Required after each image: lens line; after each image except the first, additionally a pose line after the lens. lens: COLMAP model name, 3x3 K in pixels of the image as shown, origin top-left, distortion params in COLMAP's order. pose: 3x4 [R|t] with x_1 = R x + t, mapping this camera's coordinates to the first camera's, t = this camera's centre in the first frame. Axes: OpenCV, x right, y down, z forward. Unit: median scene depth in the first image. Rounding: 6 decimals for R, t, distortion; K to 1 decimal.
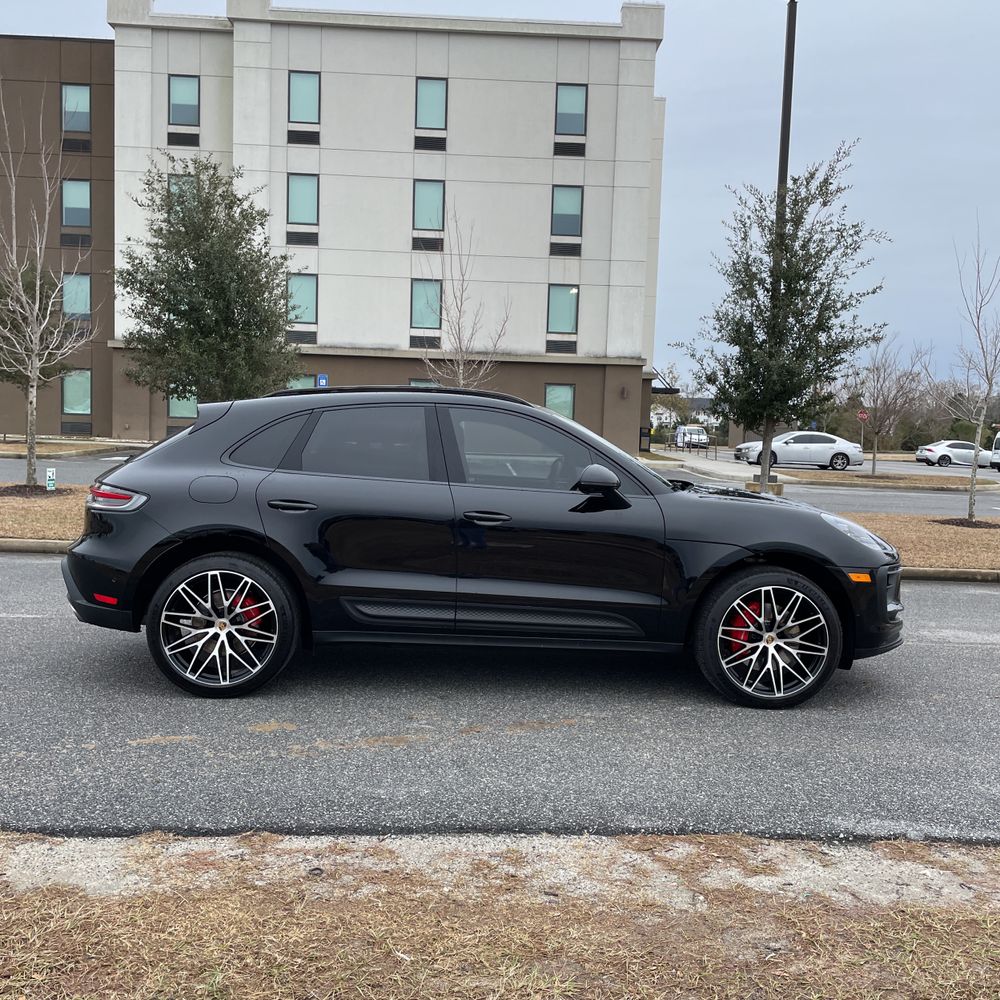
lens RADIAL K [[1009.6, 0, 532.6], [0, 1009.6, 483.8], [0, 0, 1]] dist [0.032368, 0.000000]
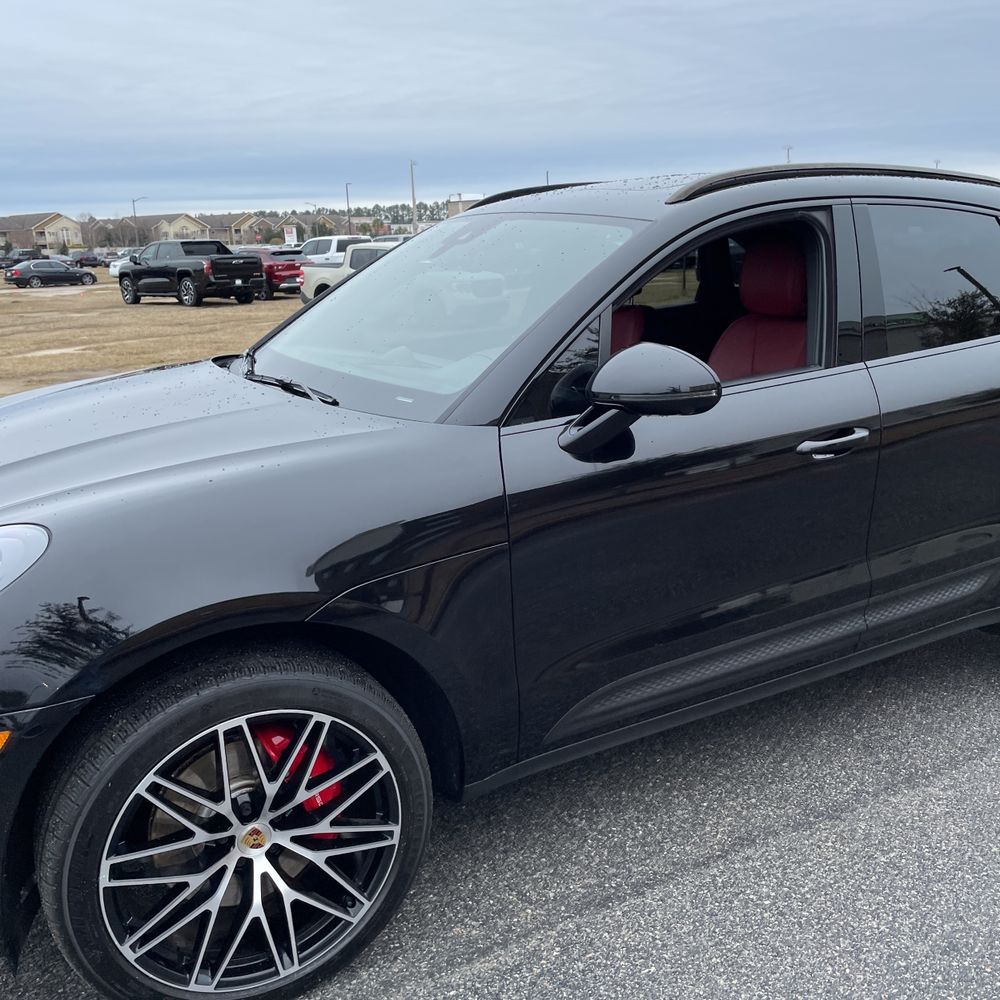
lens RADIAL K [[1009.6, 0, 522.9], [0, 1009.6, 513.9], [0, 0, 1]] dist [0.032368, 0.000000]
pose [[0.896343, -0.148854, 0.417626, -0.350824], [0.043243, 0.966816, 0.251789, -0.070946], [-0.441247, -0.207629, 0.873035, 0.629339]]
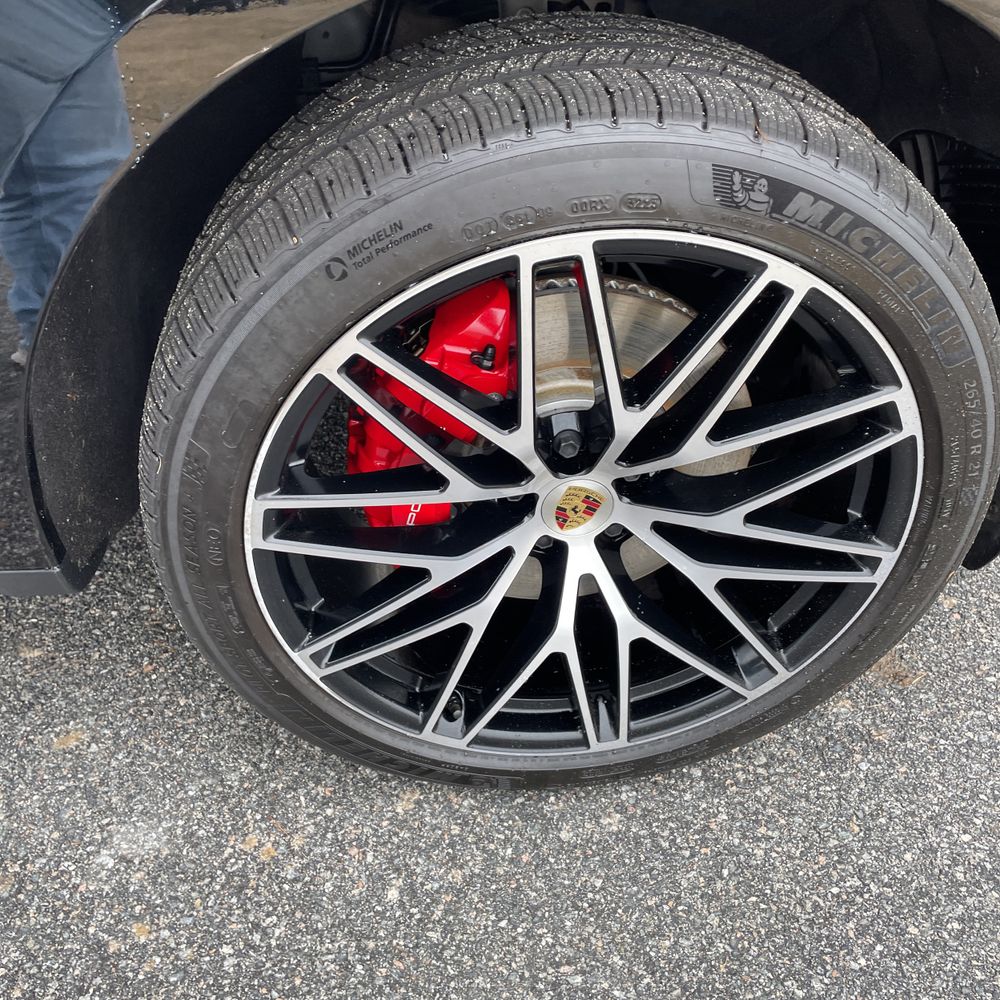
lens RADIAL K [[1009.6, 0, 493.1], [0, 1009.6, 483.6], [0, 0, 1]] dist [0.032368, 0.000000]
pose [[0.998569, -0.052966, 0.007411, -0.315818], [0.037554, 0.793067, 0.607976, 0.028603], [-0.038079, -0.606827, 0.793921, 0.845211]]
